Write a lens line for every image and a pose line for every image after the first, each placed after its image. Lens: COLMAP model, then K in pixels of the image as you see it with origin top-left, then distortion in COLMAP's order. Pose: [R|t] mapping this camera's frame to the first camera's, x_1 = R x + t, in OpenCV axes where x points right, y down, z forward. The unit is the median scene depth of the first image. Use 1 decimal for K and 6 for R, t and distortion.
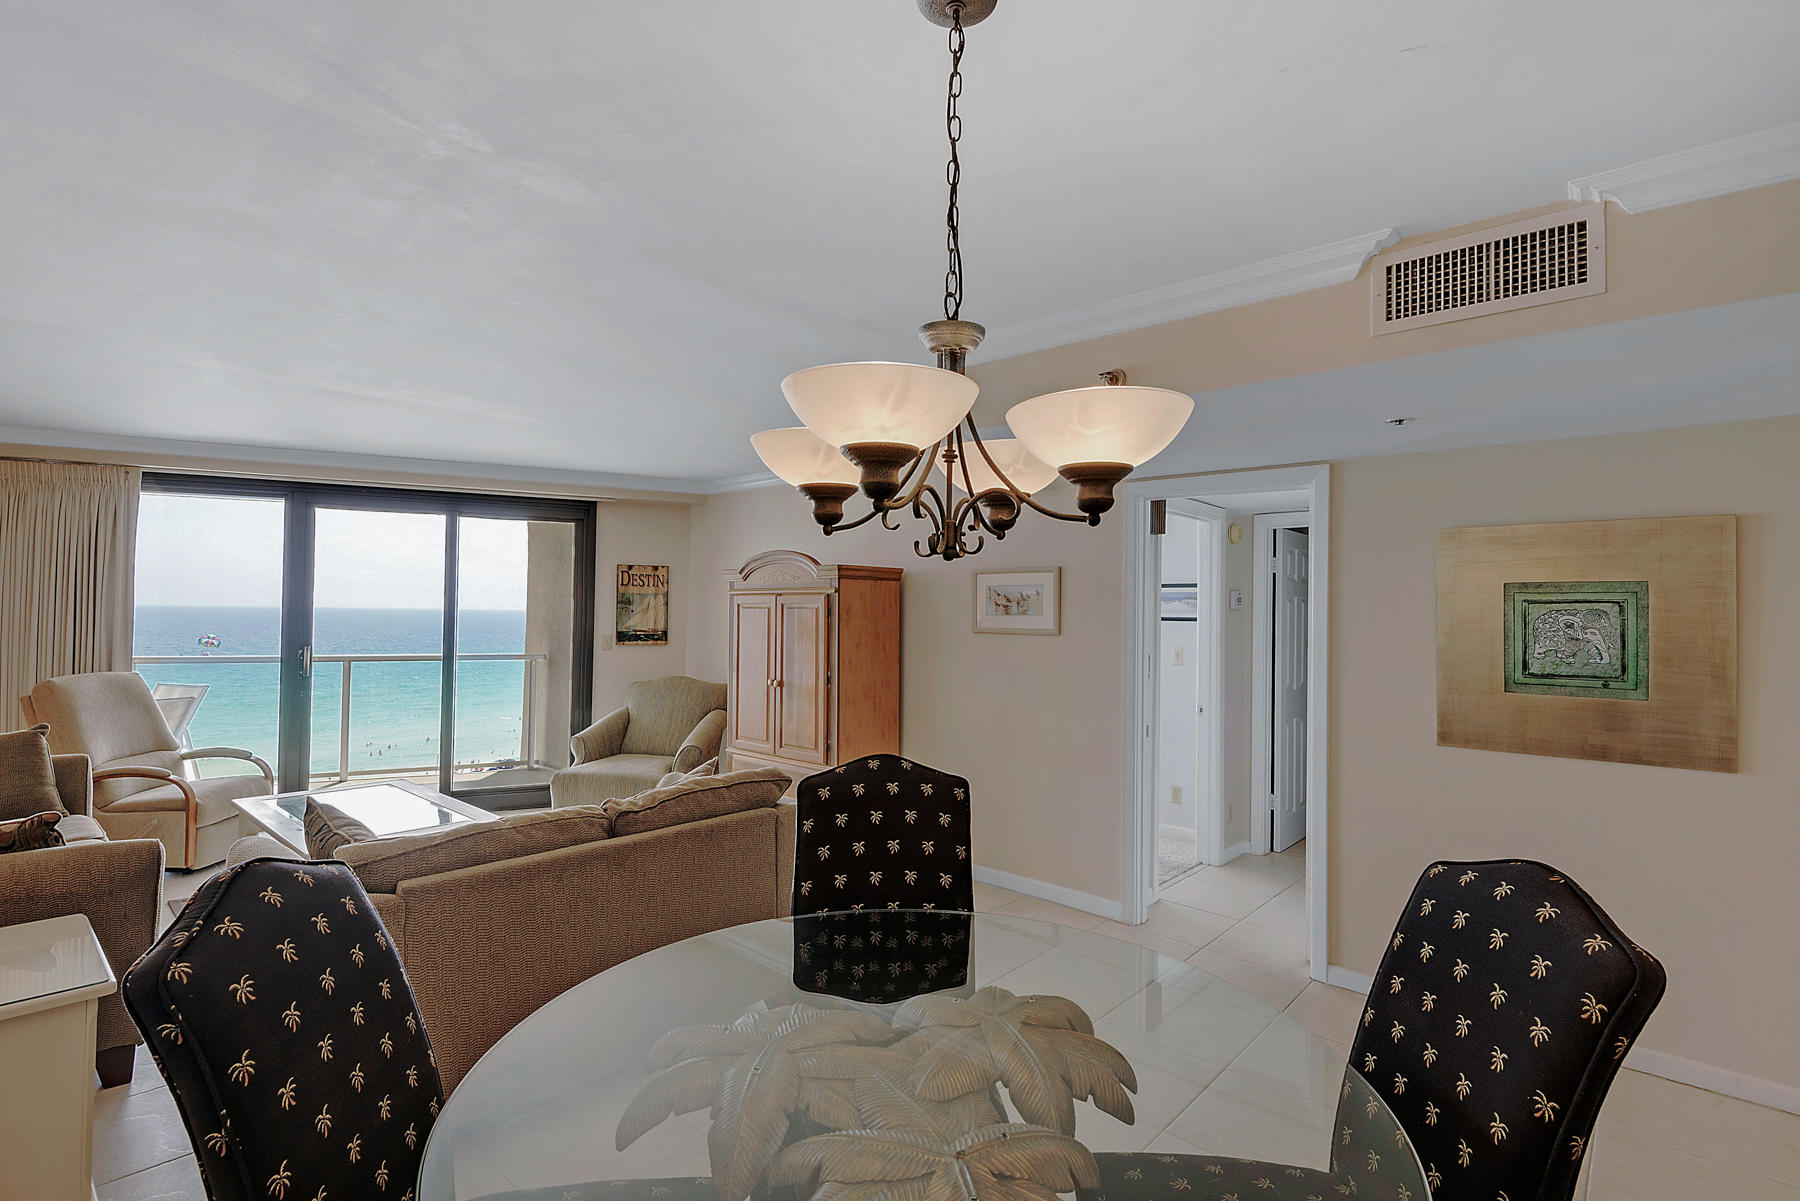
lens RADIAL K [[853.4, 0, 908.3], [0, 853.4, 584.7], [0, 0, 1]] dist [0.015402, -0.004795]
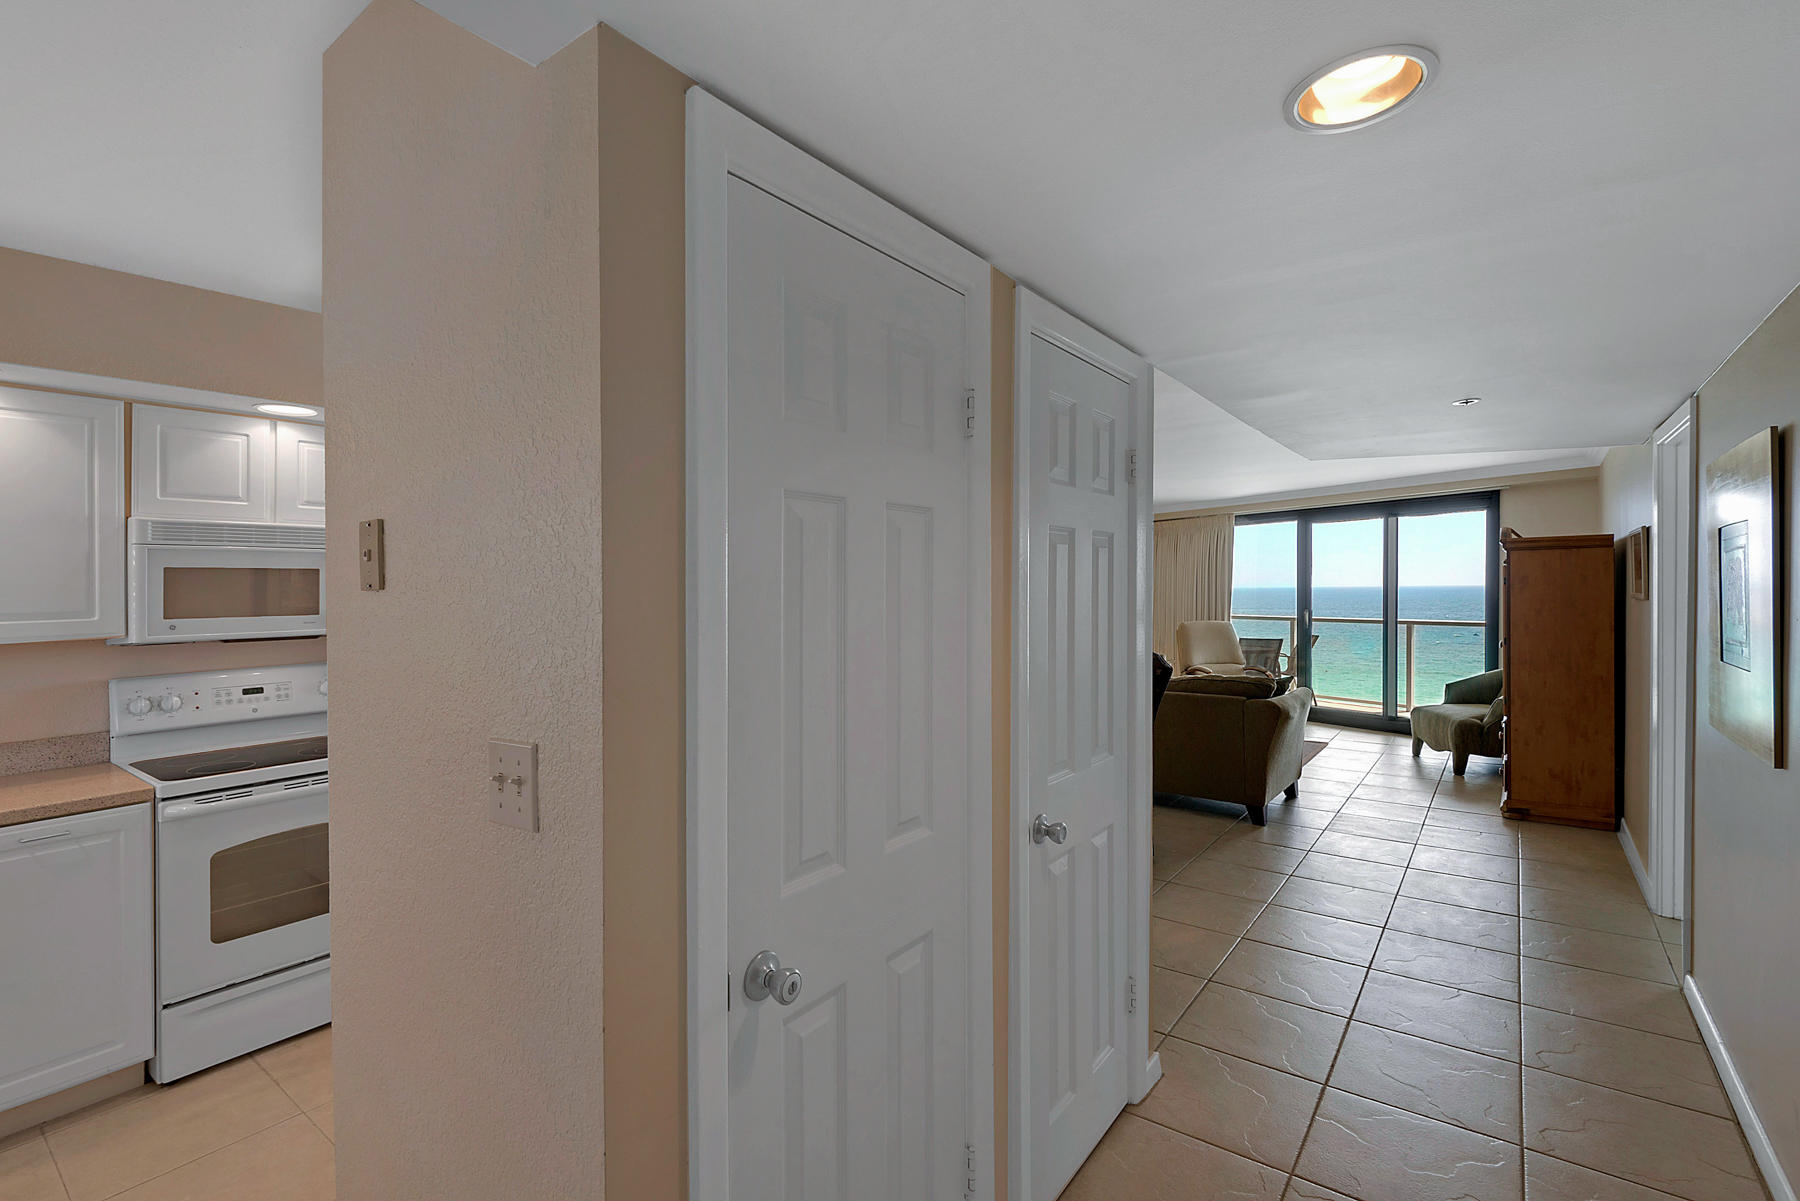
lens RADIAL K [[806.2, 0, 881.3], [0, 806.2, 600.3], [0, 0, 1]] dist [0.018744, -0.001242]
pose [[0.103370, -0.002727, -0.994639, 0.713230], [0.039545, 0.999217, 0.001371, 0.019206], [0.993856, -0.039475, 0.103397, 0.049640]]
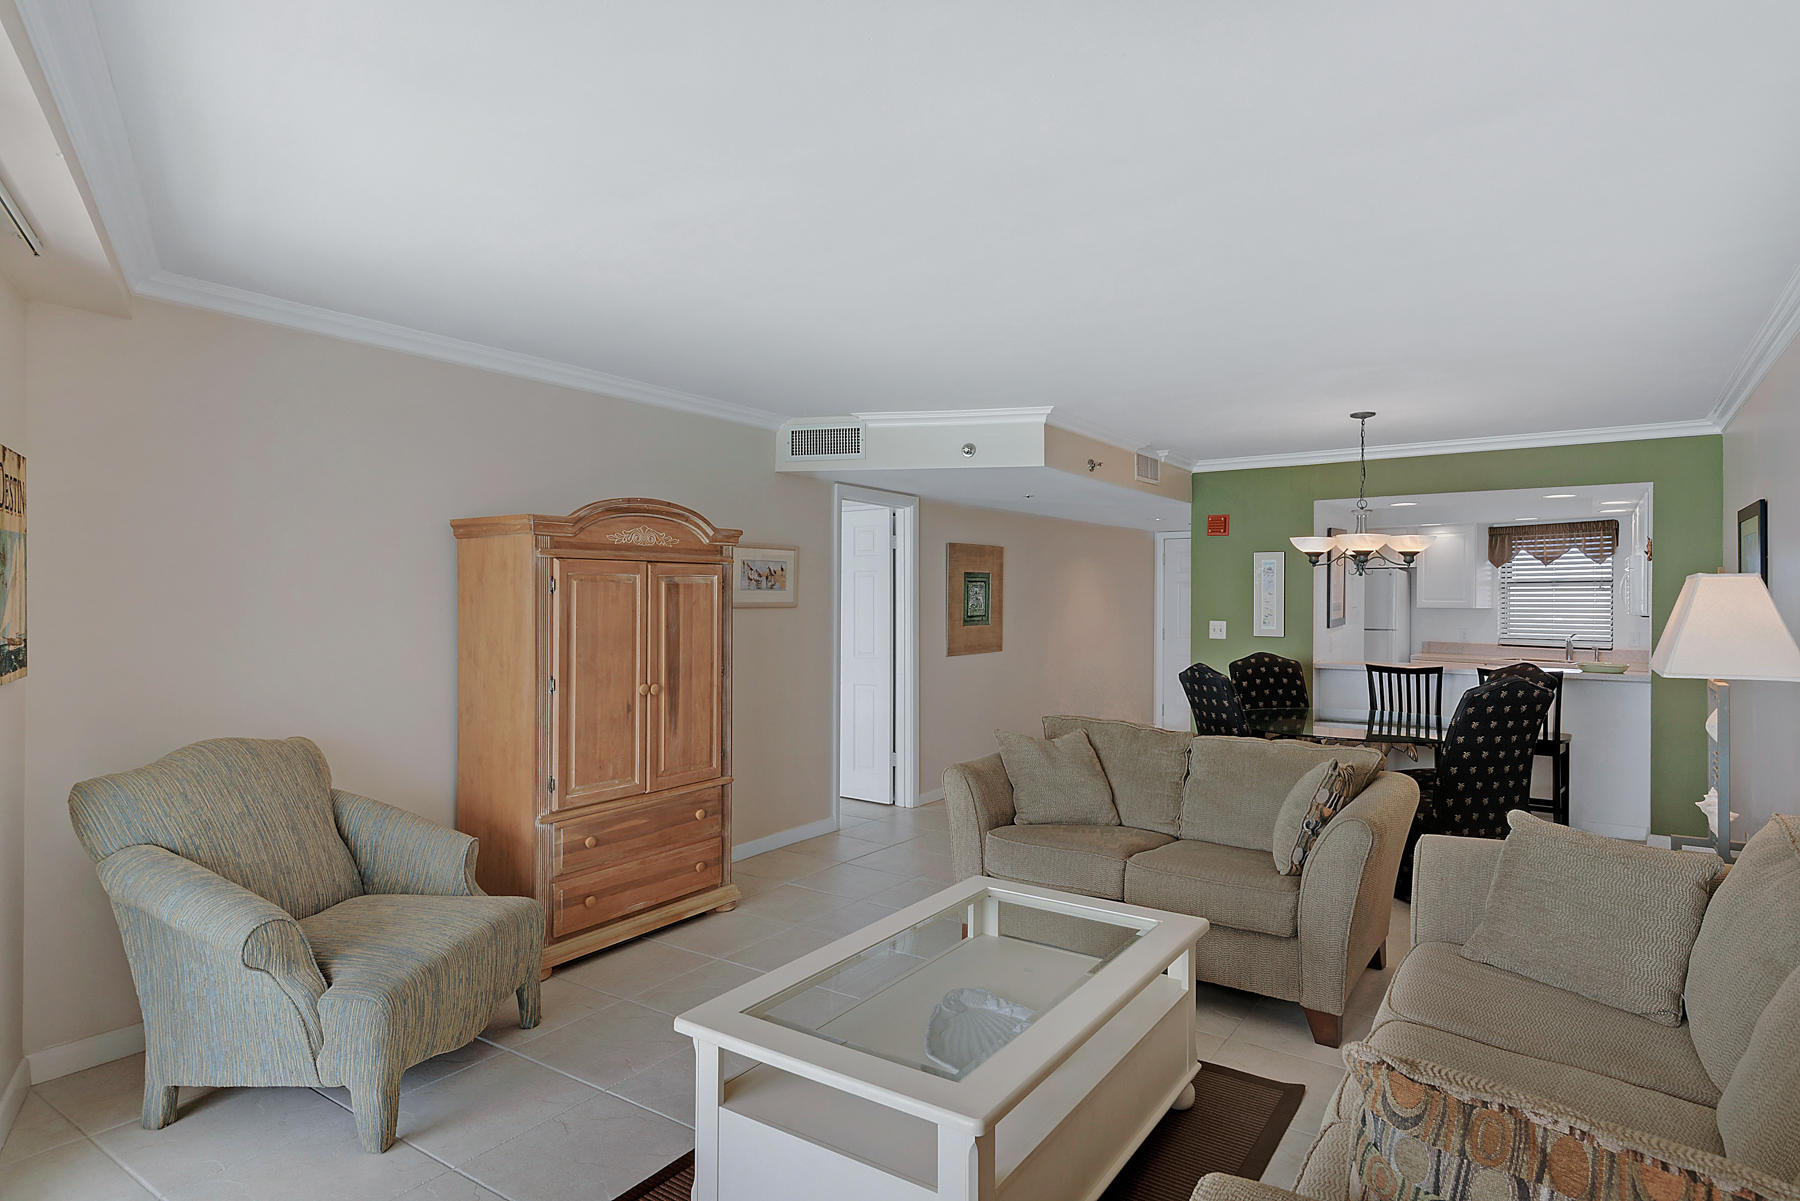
lens RADIAL K [[996.6, 0, 901.3], [0, 996.6, 586.2], [0, 0, 1]] dist [0.017062, -0.001106]
pose [[-0.128090, -0.006295, 0.991743, -0.841587], [-0.038474, 0.999259, 0.001373, 0.018570], [-0.991016, -0.037981, -0.128237, 0.766381]]
